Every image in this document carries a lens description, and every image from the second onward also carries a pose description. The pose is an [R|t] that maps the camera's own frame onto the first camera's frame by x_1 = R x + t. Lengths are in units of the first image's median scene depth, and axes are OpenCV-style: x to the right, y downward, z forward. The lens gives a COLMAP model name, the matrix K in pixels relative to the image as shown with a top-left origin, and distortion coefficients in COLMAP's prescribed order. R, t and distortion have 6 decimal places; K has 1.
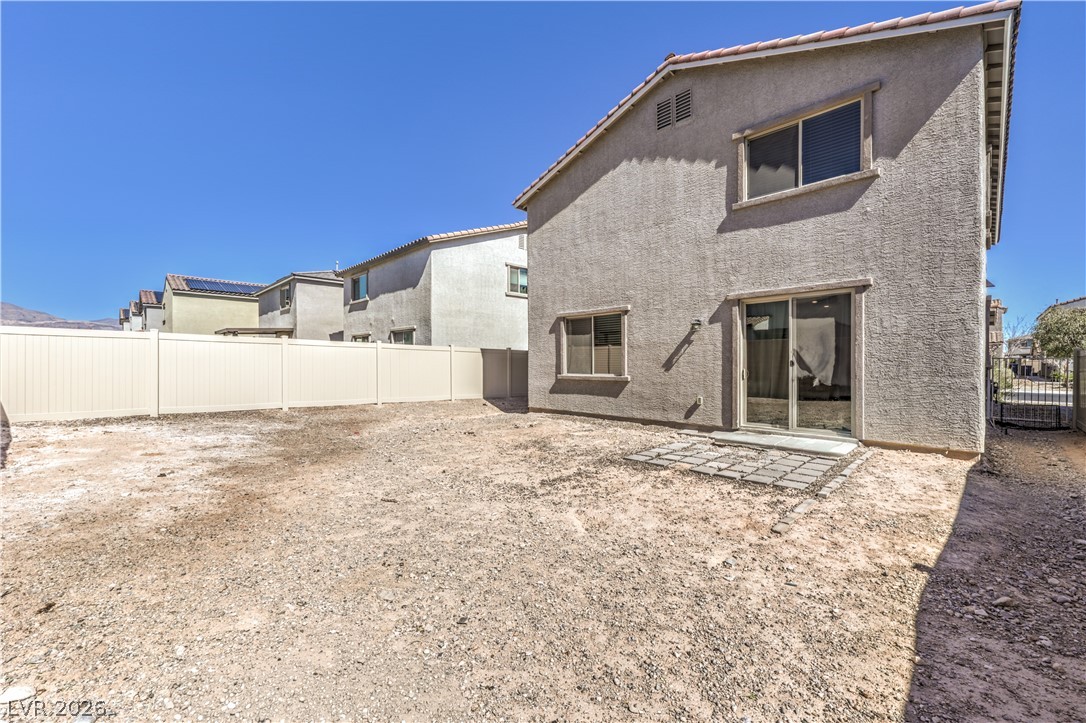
lens RADIAL K [[437.7, 0, 545.1], [0, 437.7, 364.4], [0, 0, 1]] dist [-0.002927, -0.000594]
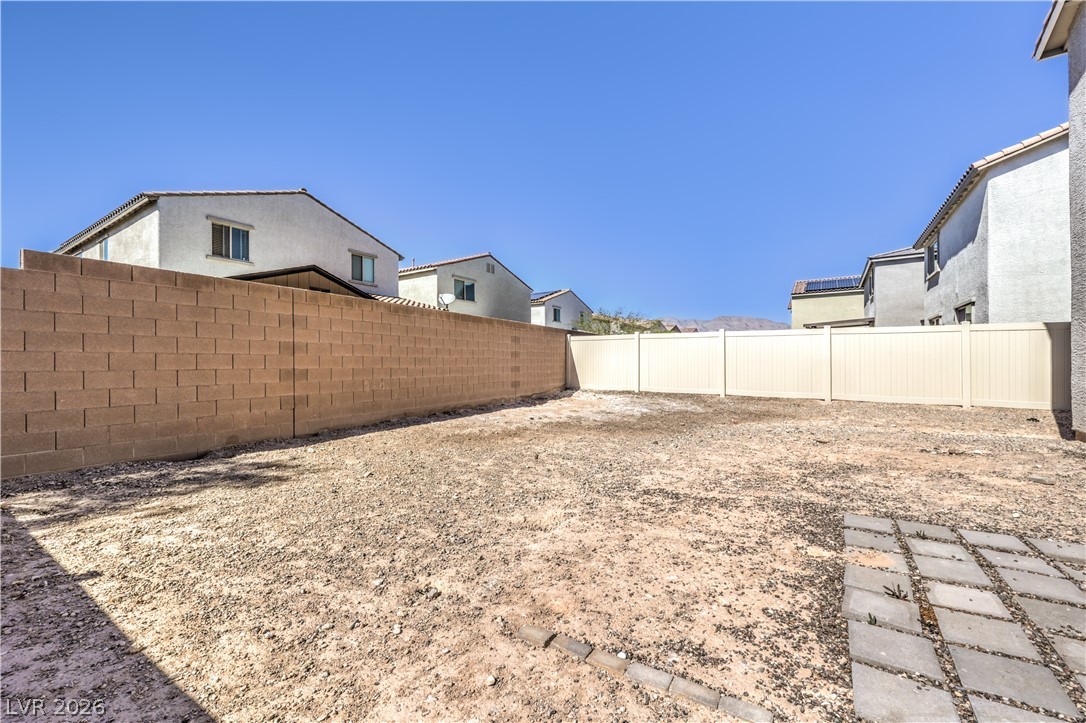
lens RADIAL K [[437.7, 0, 546.5], [0, 437.7, 362.0], [0, 0, 1]] dist [-0.002927, -0.000594]
pose [[0.210411, -0.004242, -0.977604, 0.499086], [0.007010, 0.999971, -0.002830, 0.022518], [0.977588, -0.006257, 0.210435, 0.427691]]
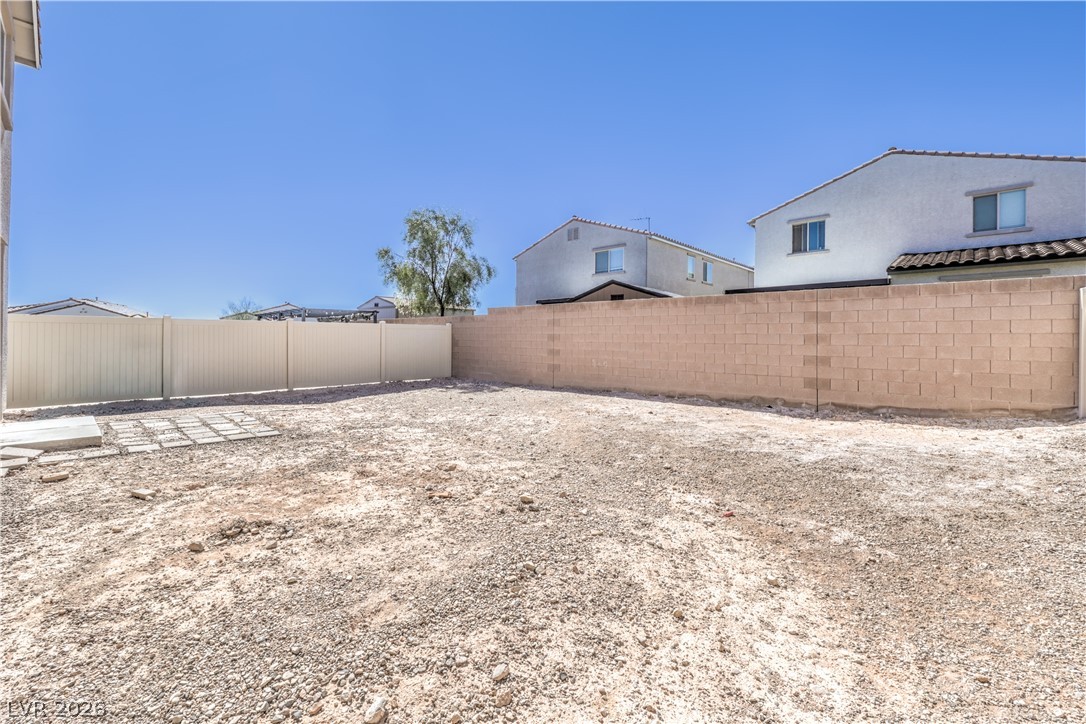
lens RADIAL K [[437.7, 0, 536.0], [0, 437.7, 340.5], [0, 0, 1]] dist [-0.002927, -0.000594]
pose [[-0.999939, -0.010734, -0.002495, -0.260880], [-0.010735, 0.999942, 0.000197, 0.004035], [0.002493, 0.000224, -0.999997, 1.511153]]
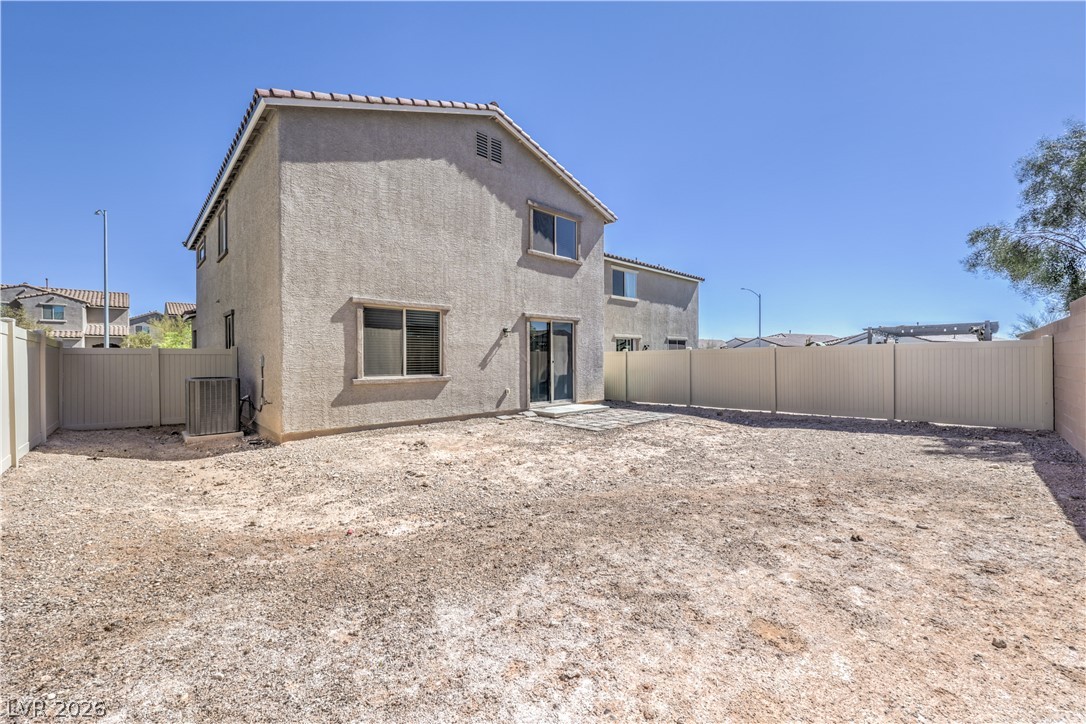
lens RADIAL K [[437.7, 0, 539.7], [0, 437.7, 361.7], [0, 0, 1]] dist [-0.002927, -0.000594]
pose [[0.033096, -0.002694, 0.999449, -0.915331], [0.007791, 0.999967, 0.002437, -0.007263], [-0.999422, 0.007706, 0.033116, 0.857712]]
